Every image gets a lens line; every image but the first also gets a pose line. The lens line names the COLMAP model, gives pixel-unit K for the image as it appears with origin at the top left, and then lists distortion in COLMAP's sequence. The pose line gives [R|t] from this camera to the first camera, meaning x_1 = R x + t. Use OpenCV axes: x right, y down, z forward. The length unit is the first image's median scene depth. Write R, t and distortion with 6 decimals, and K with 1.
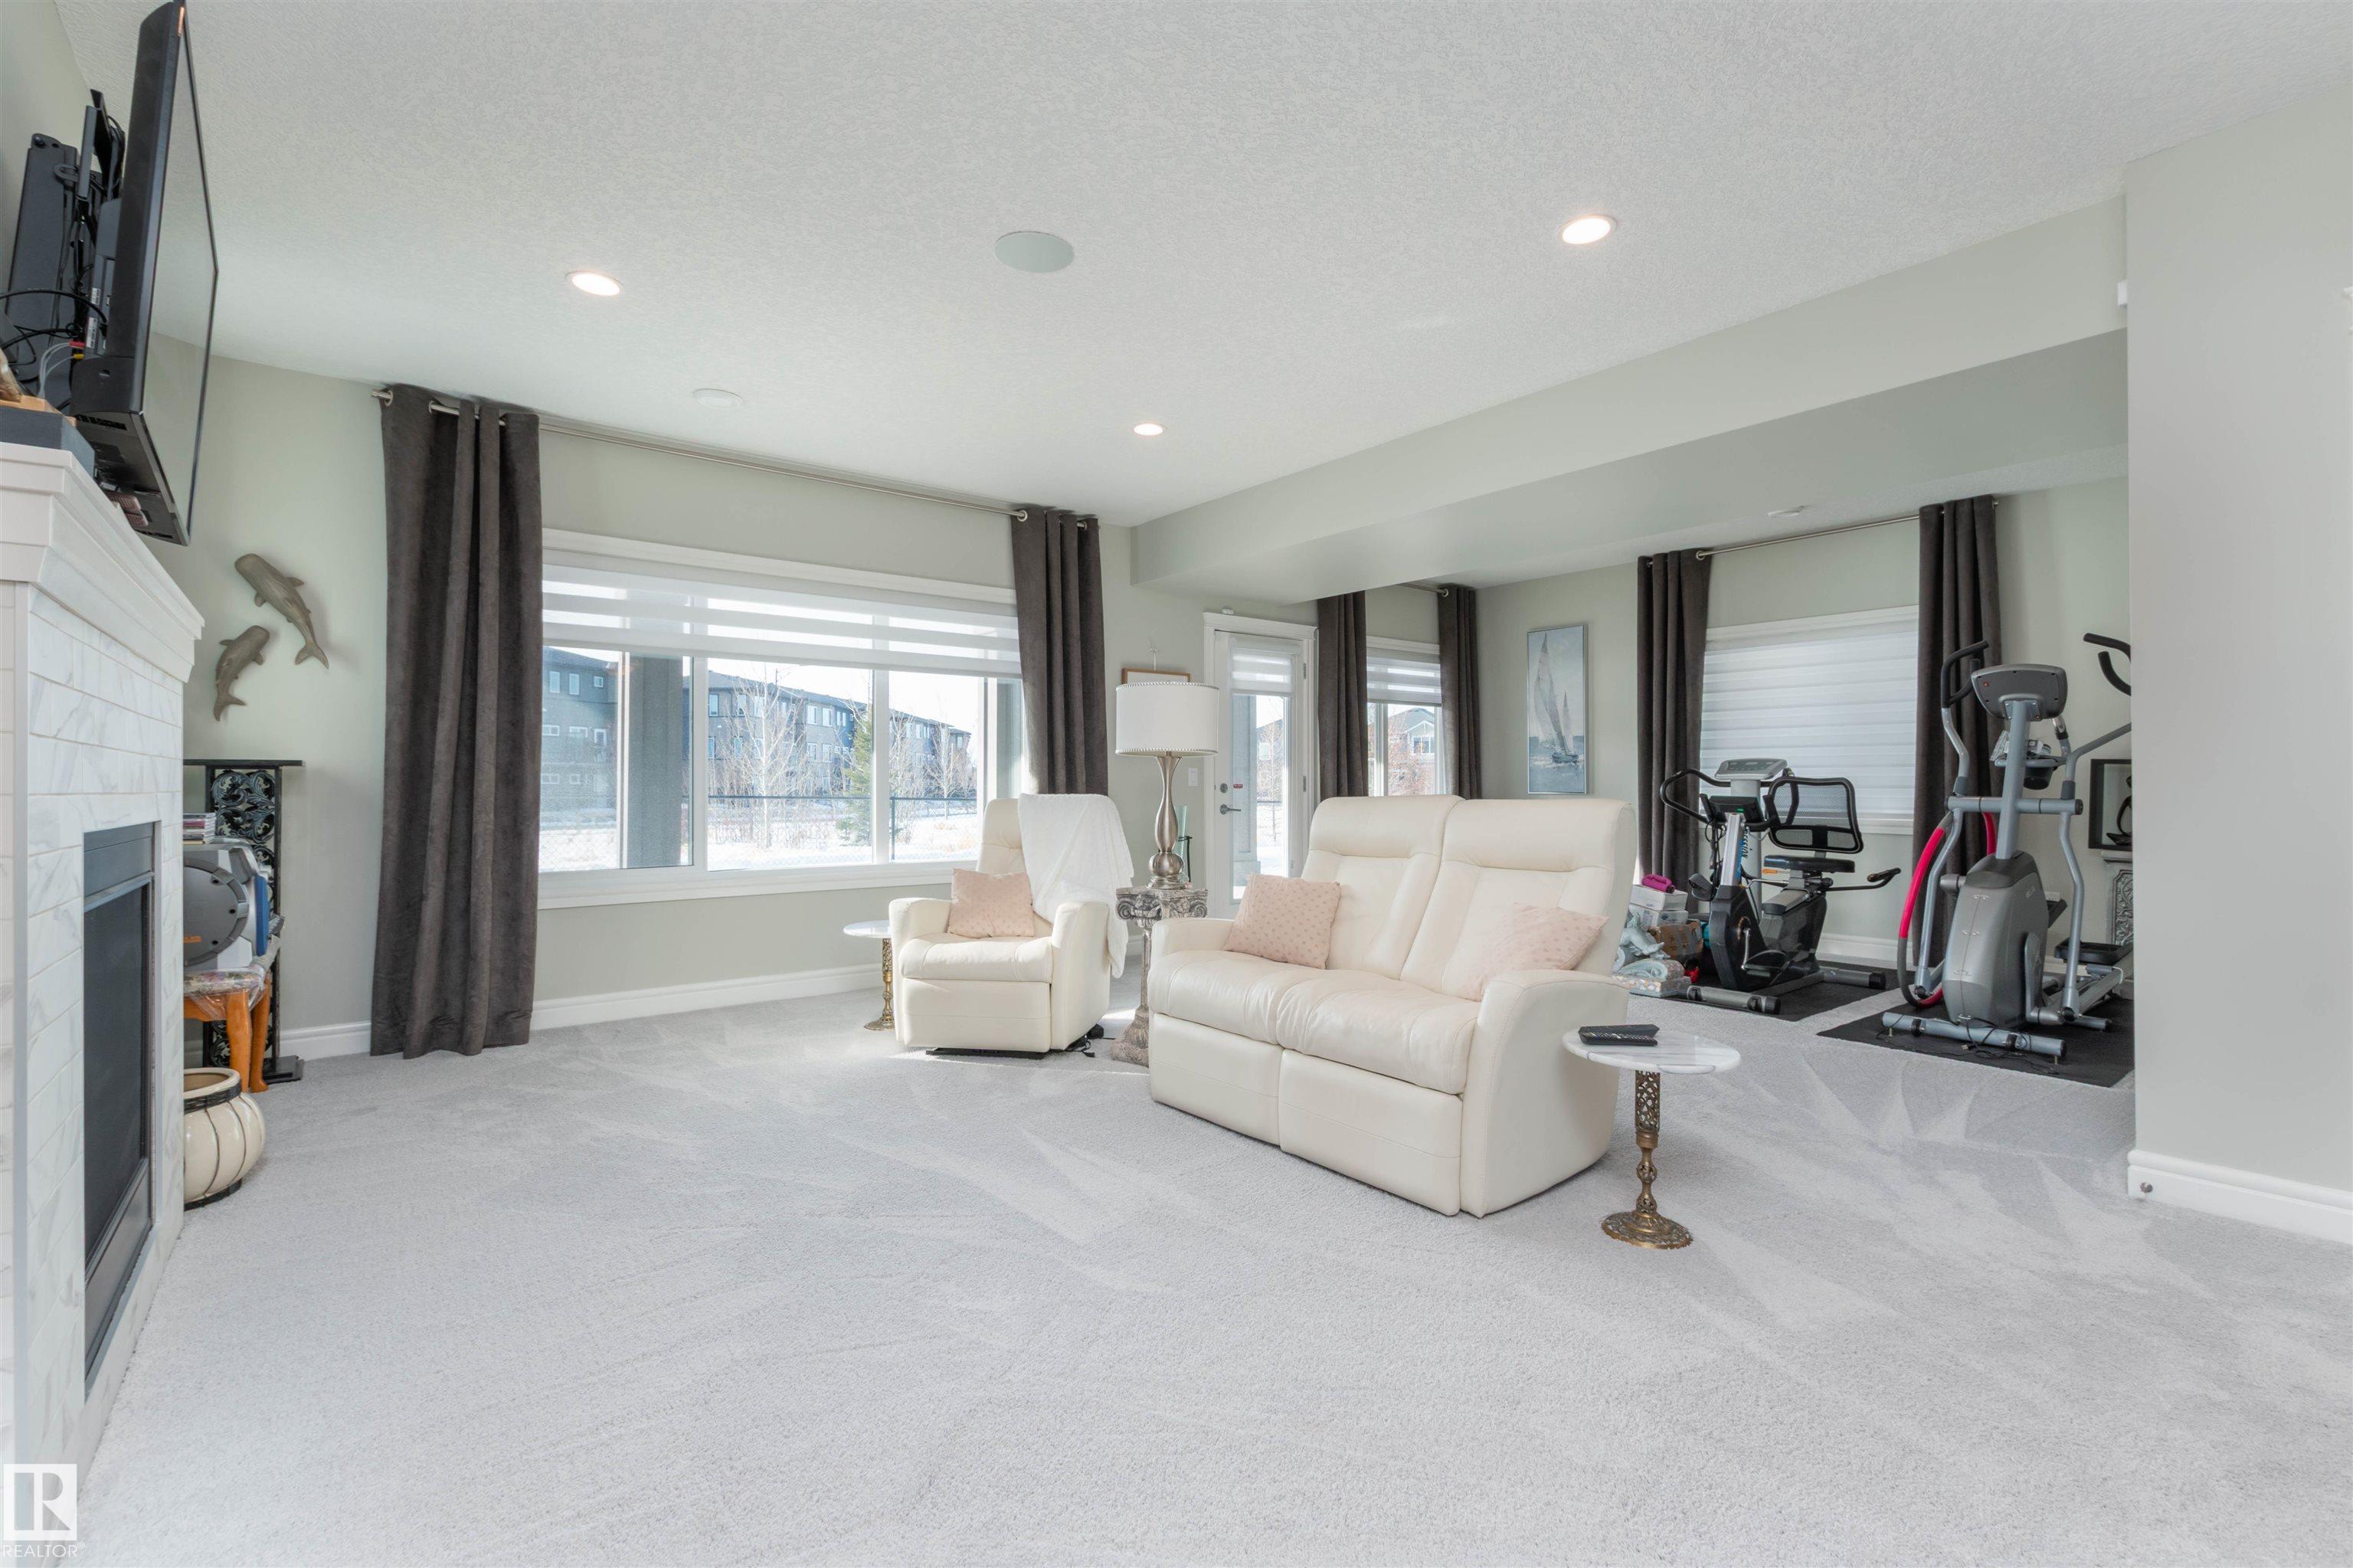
lens RADIAL K [[1064.2, 0, 1209.2], [0, 1064.2, 789.5], [0, 0, 1]] dist [0.003517, 0.000456]
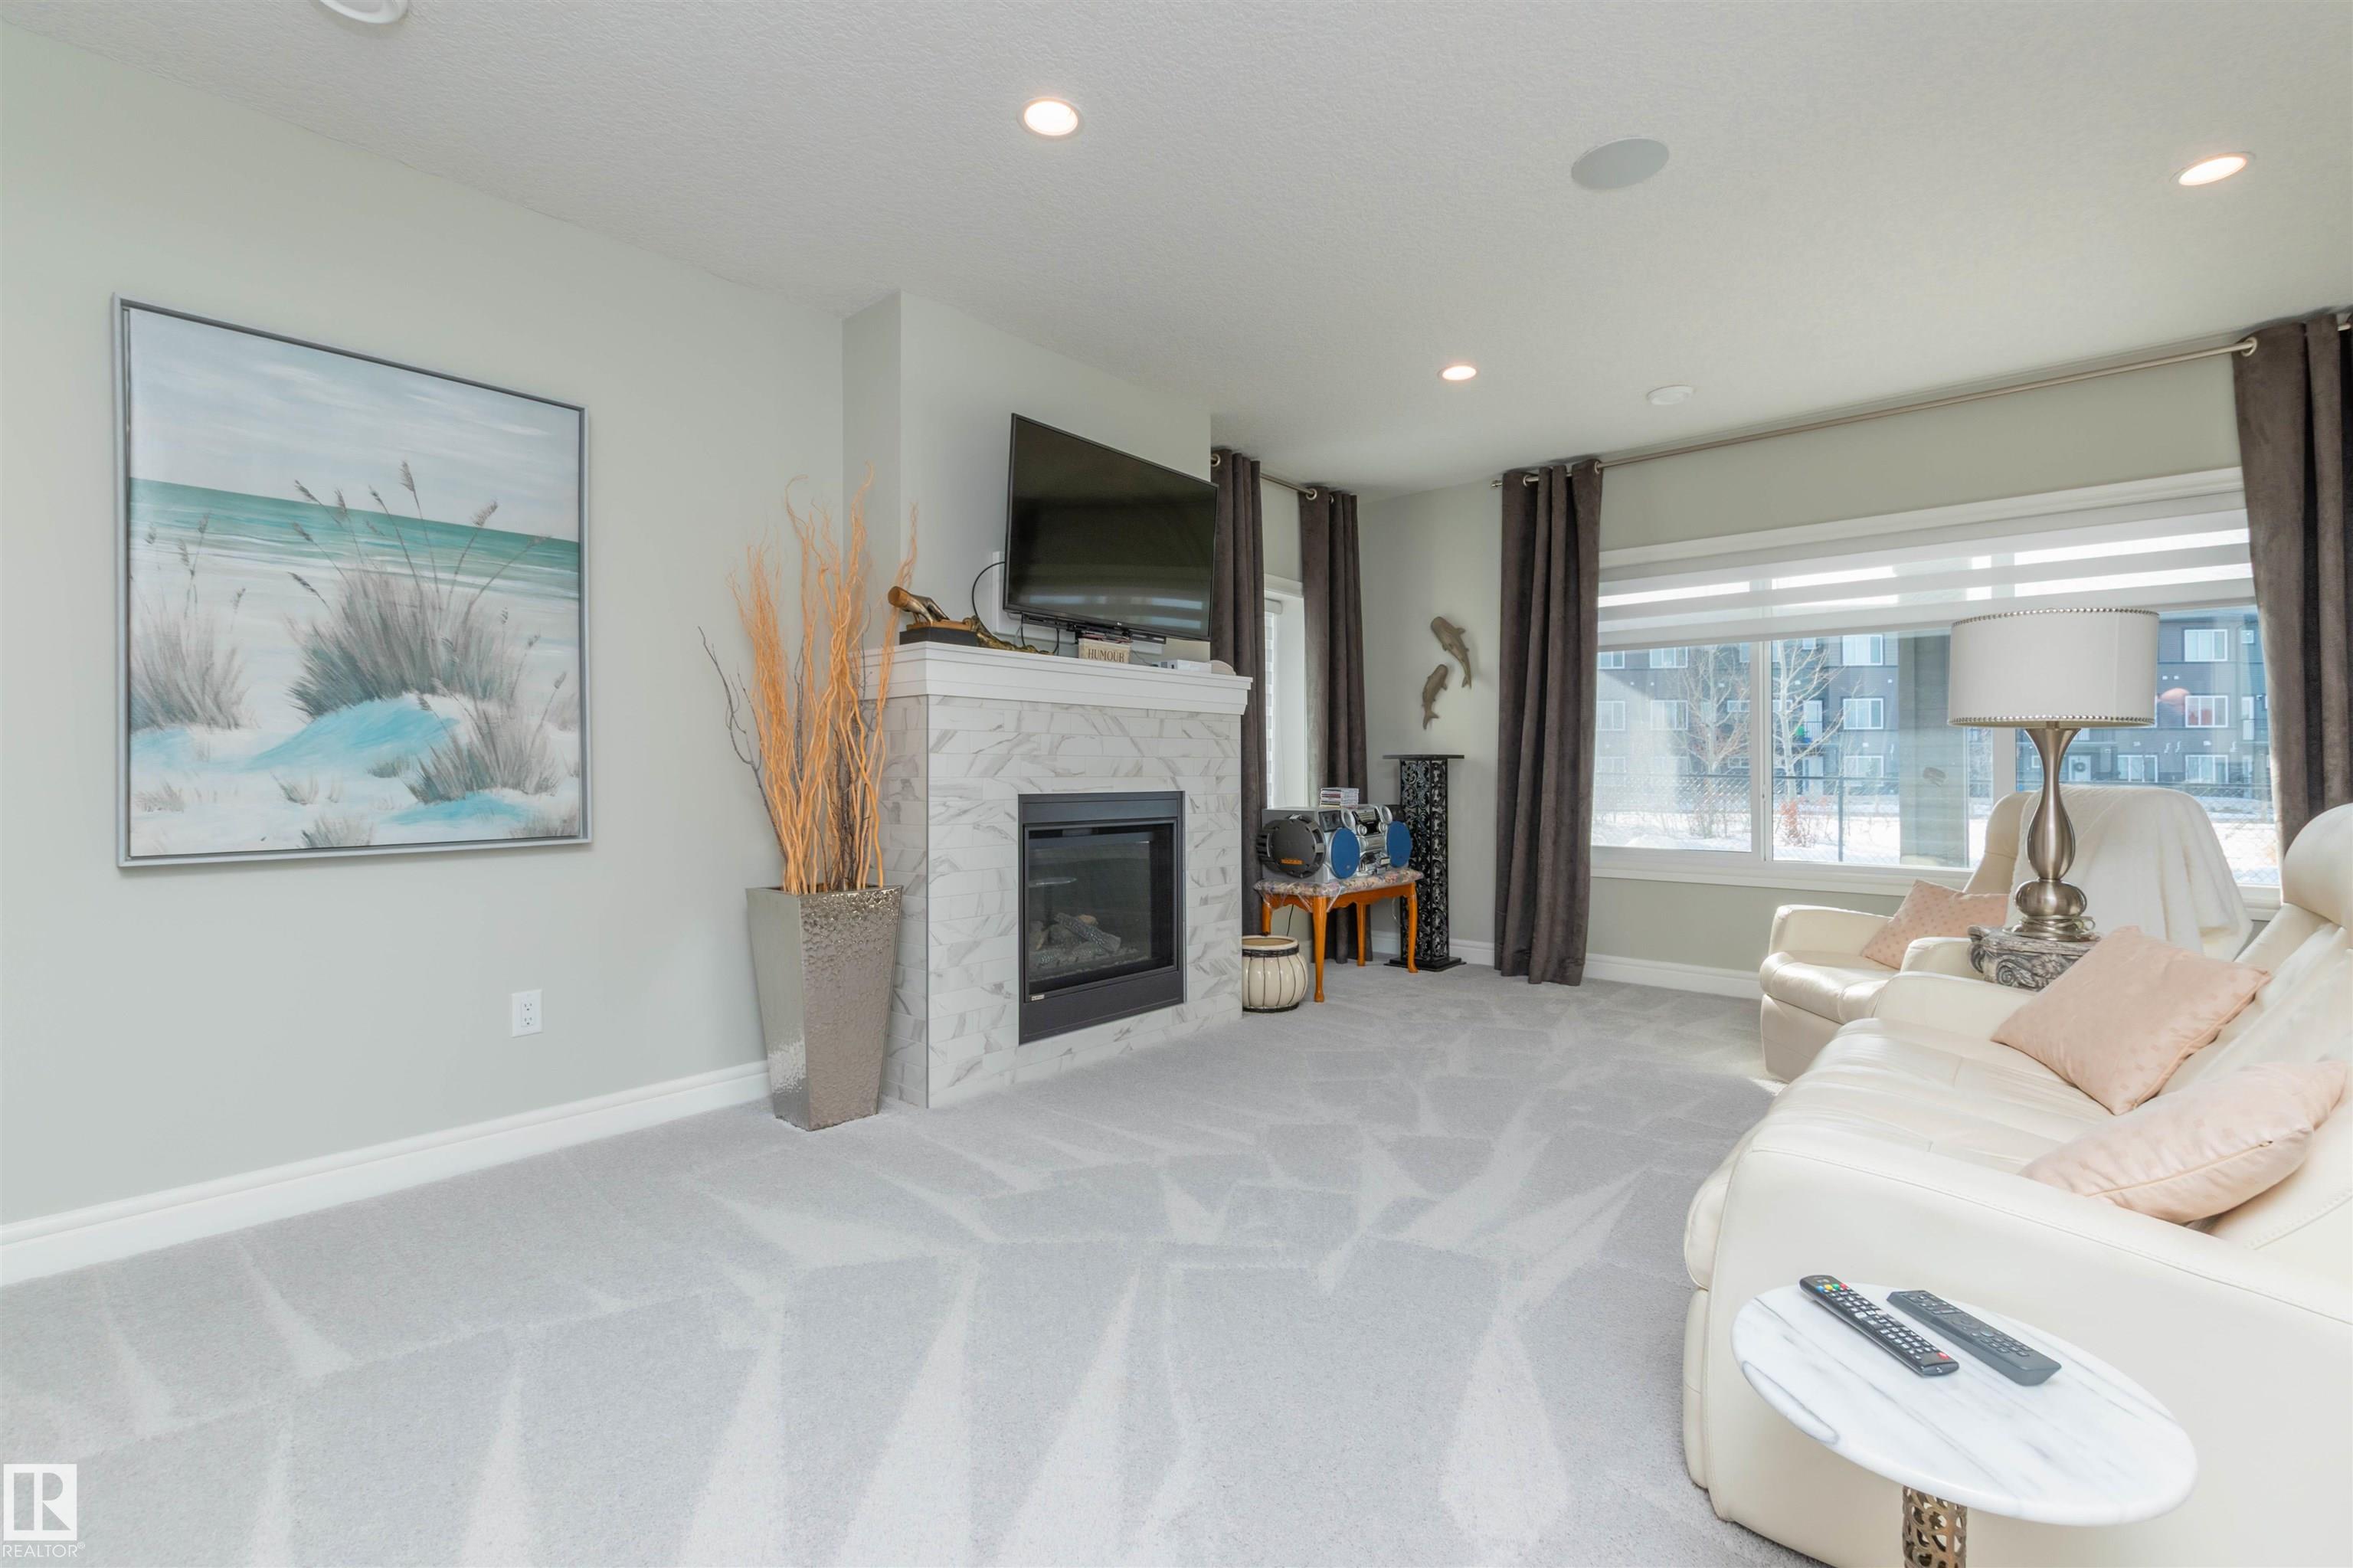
lens RADIAL K [[1039.2, 0, 1166.5], [0, 1039.2, 770.8], [0, 0, 1]] dist [-0.000200, 0.000072]
pose [[0.166905, 0.000601, -0.985973, 0.442602], [-0.003167, 0.999995, 0.000074, -0.003476], [0.985968, 0.003110, 0.166906, 0.353800]]
